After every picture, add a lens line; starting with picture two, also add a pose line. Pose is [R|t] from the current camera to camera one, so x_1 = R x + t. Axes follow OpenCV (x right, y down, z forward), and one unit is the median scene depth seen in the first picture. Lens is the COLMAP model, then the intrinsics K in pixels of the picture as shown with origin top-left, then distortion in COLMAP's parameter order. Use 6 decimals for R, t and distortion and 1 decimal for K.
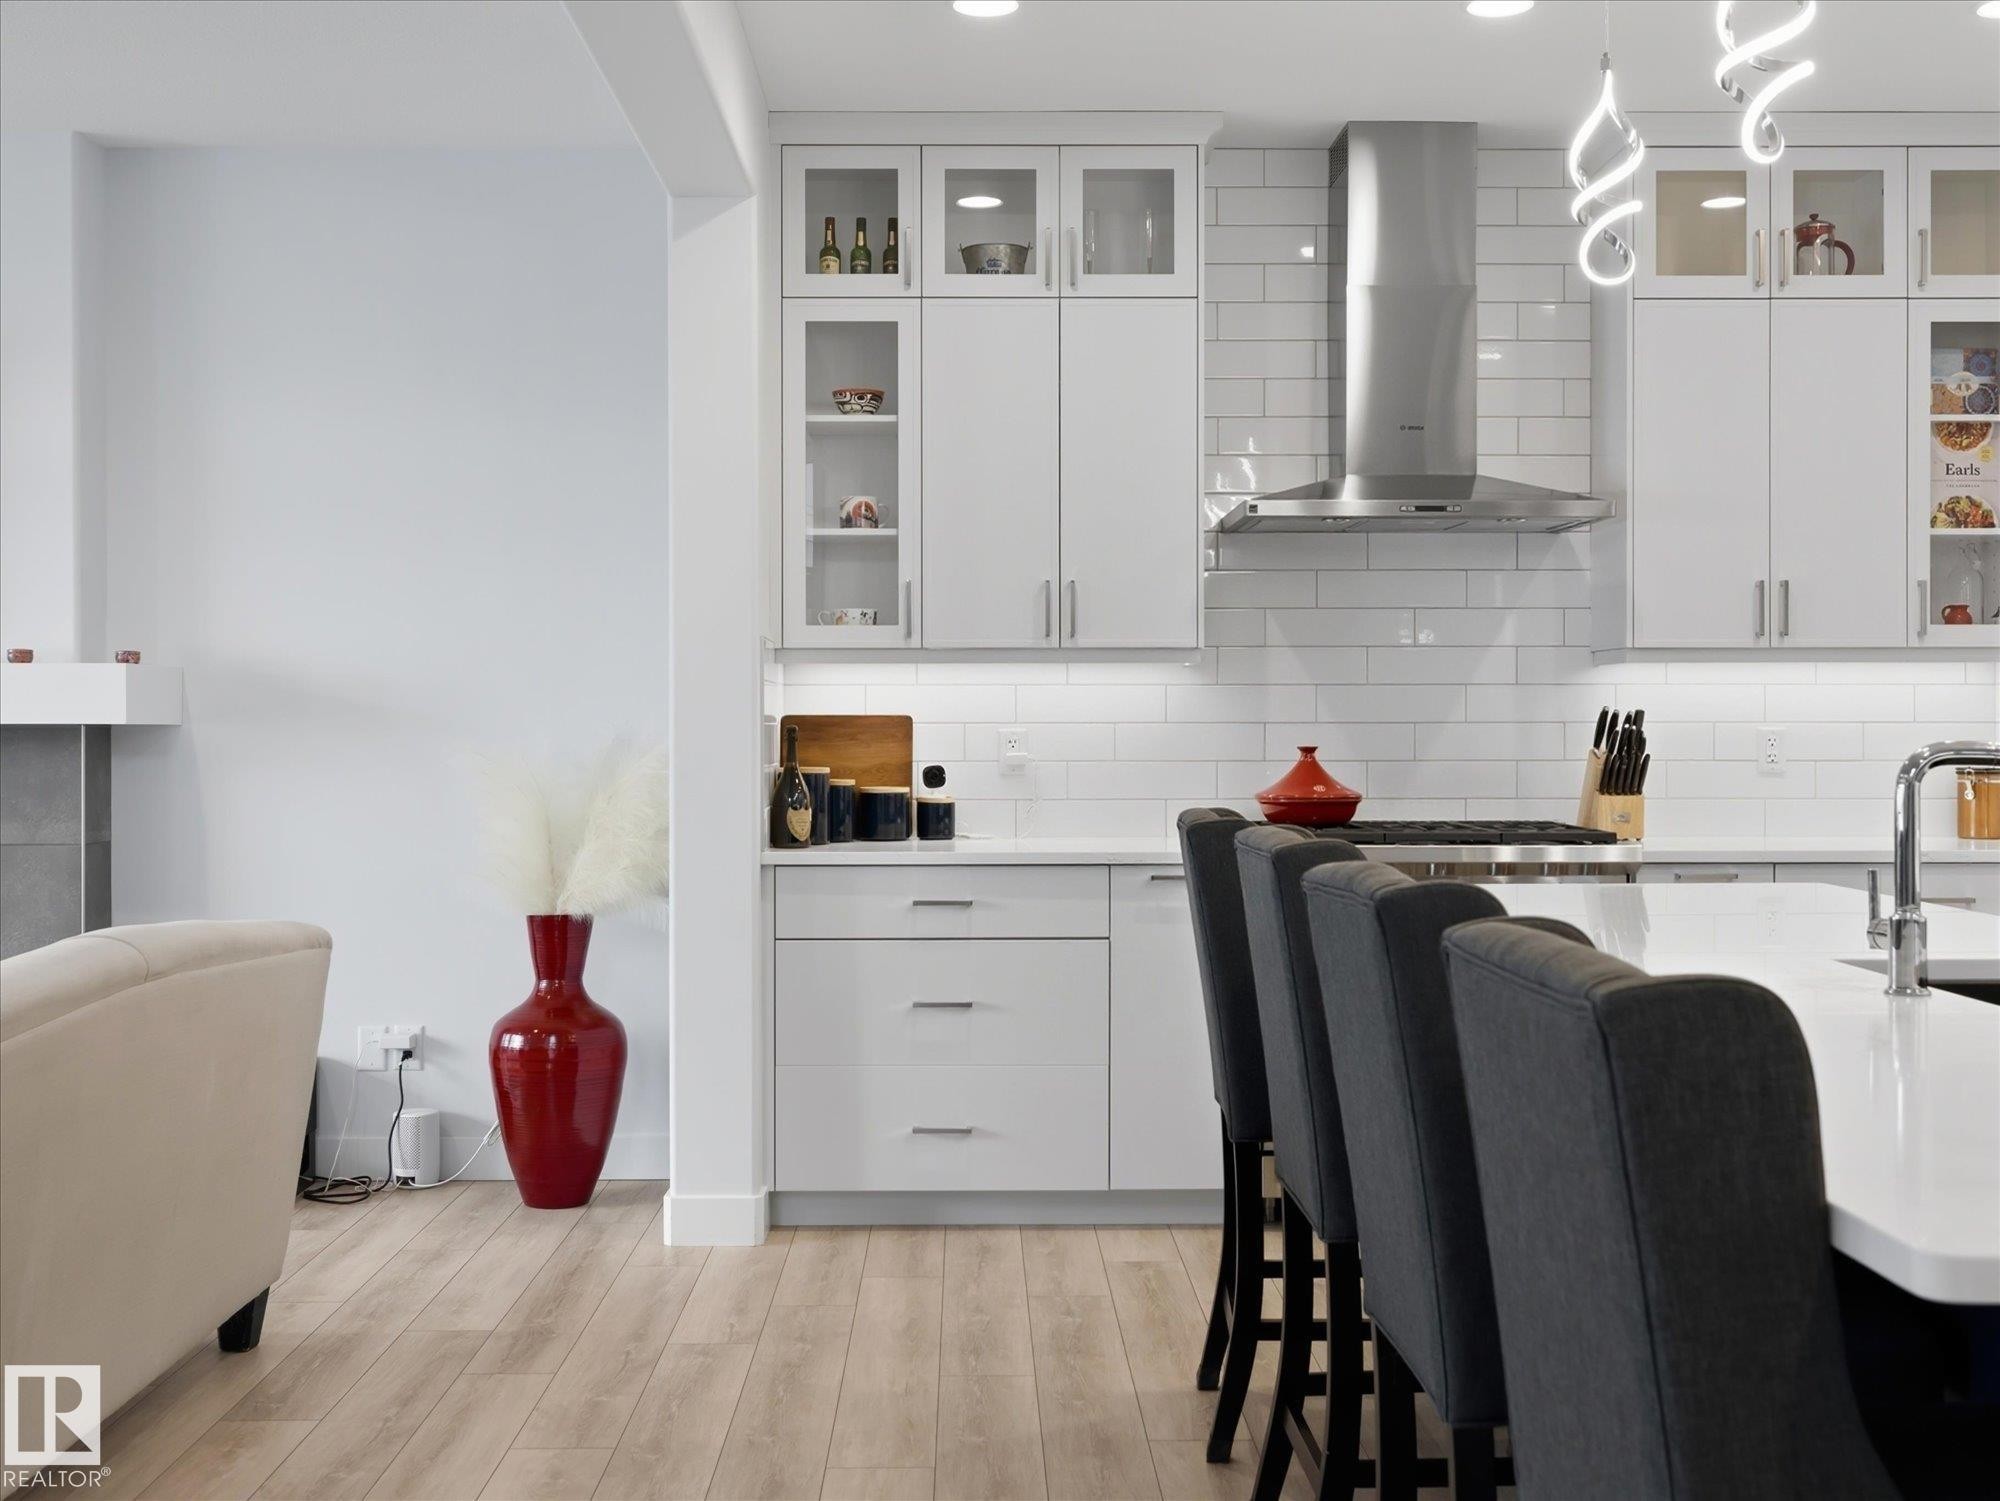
lens RADIAL K [[1583.8, 0, 1000.5], [0, 1583.8, 709.7], [0, 0, 1]] dist [0.000193, -0.002529]
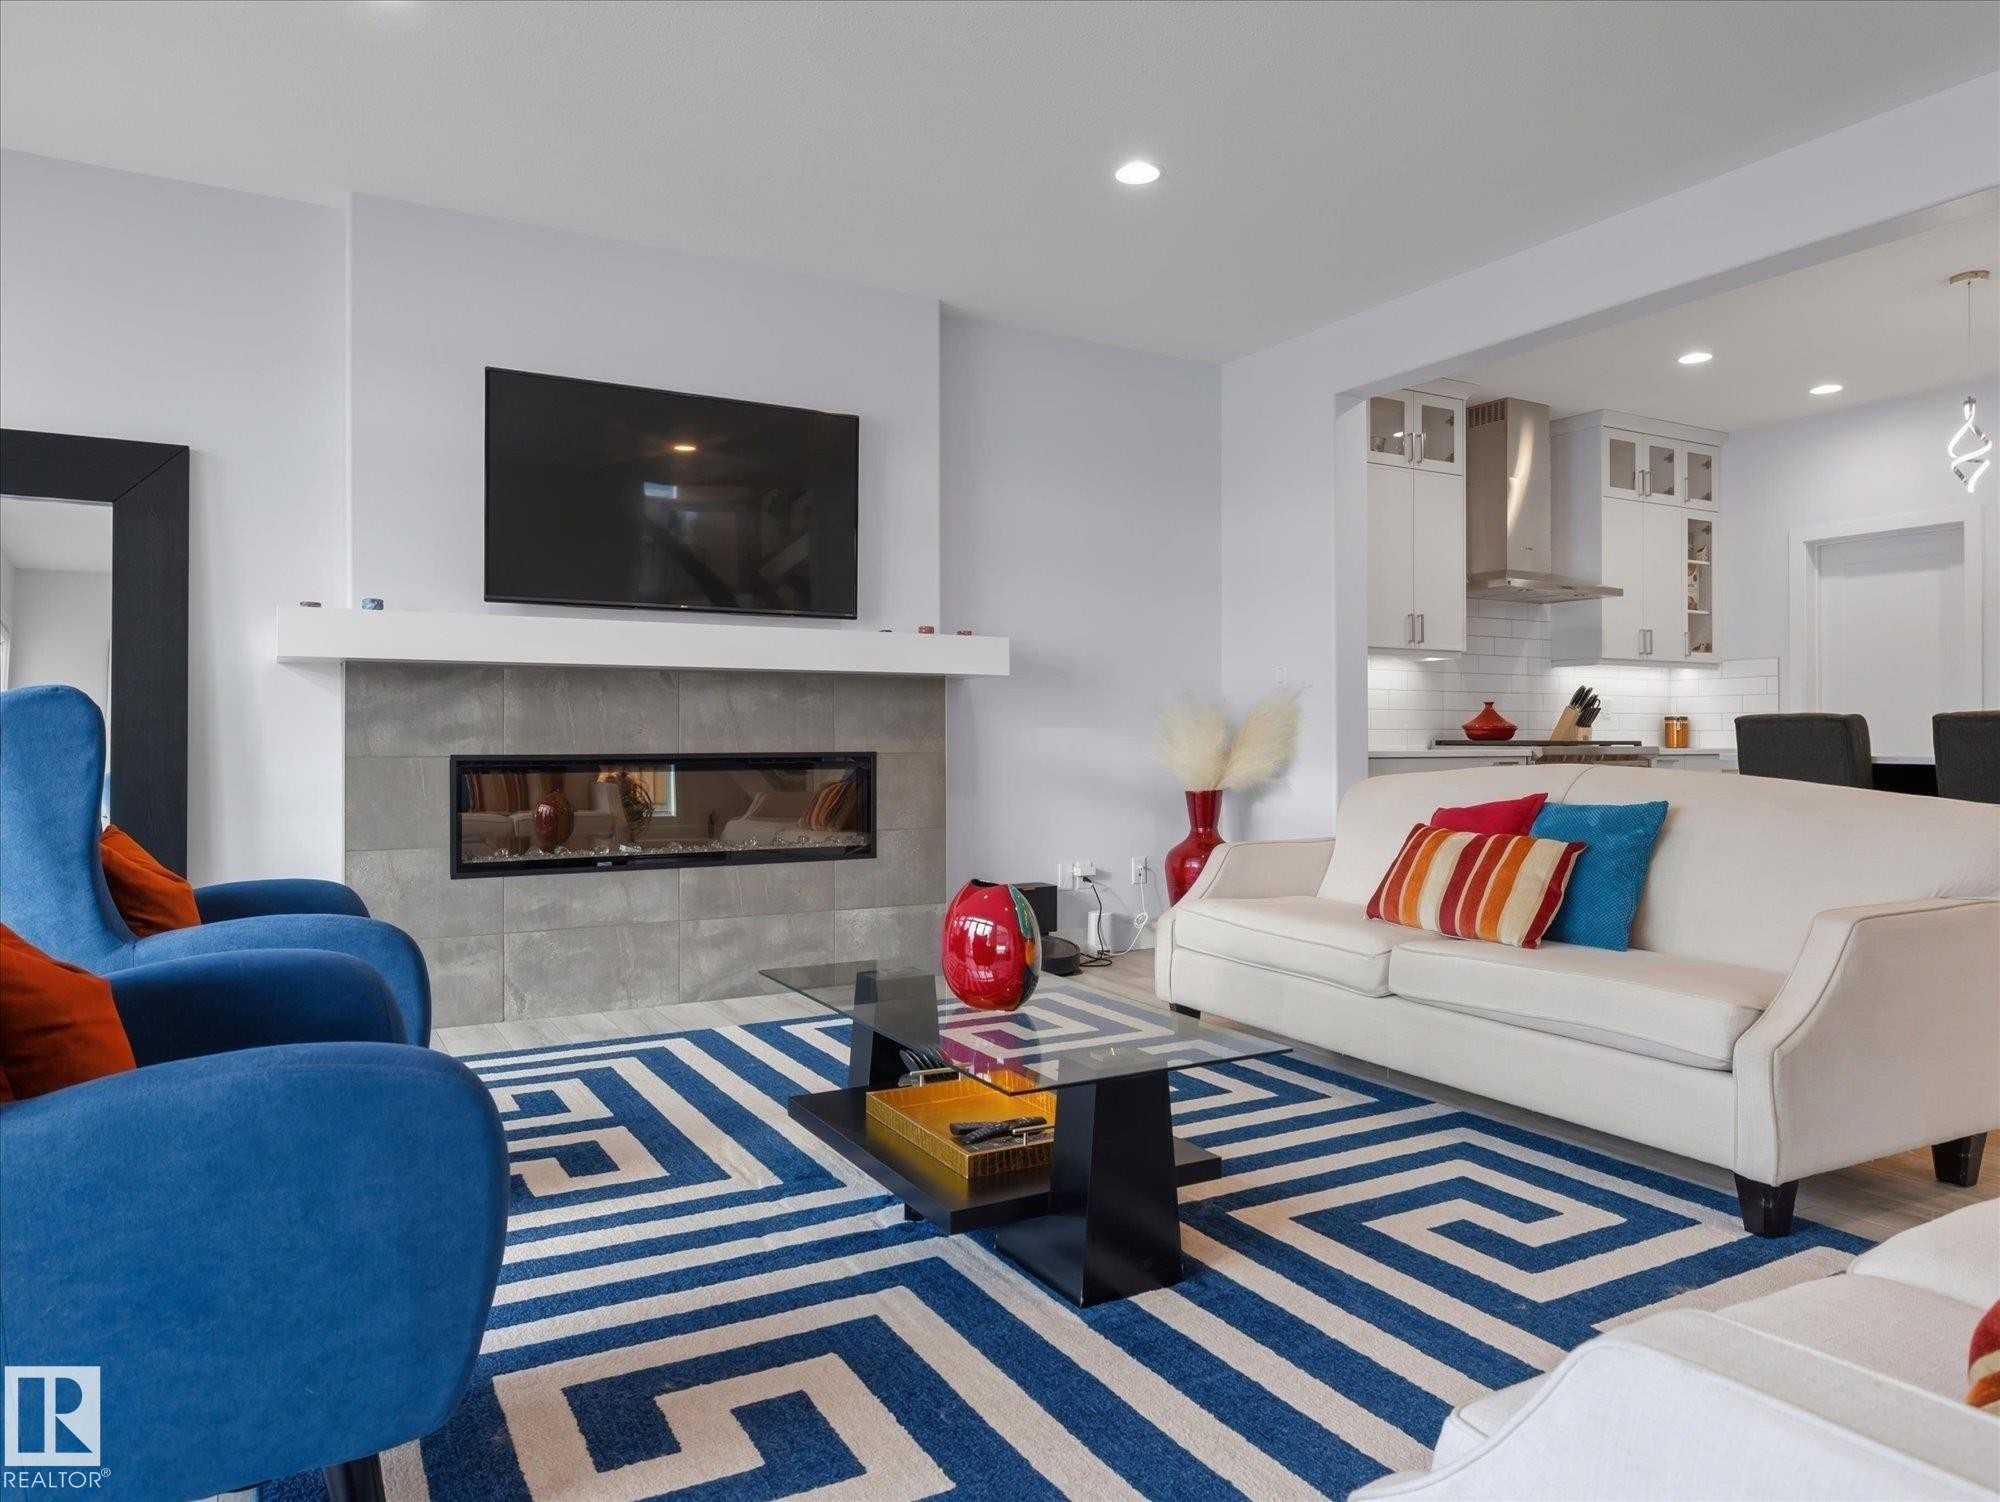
lens RADIAL K [[1267.8, 0, 997.9], [0, 1267.8, 720.0], [0, 0, 1]] dist [-0.002878, 0.006929]
pose [[0.888692, 0.007940, 0.458436, -1.109308], [-0.006319, 0.999967, -0.005069, 0.058392], [-0.458461, 0.001608, 0.888713, -0.151678]]
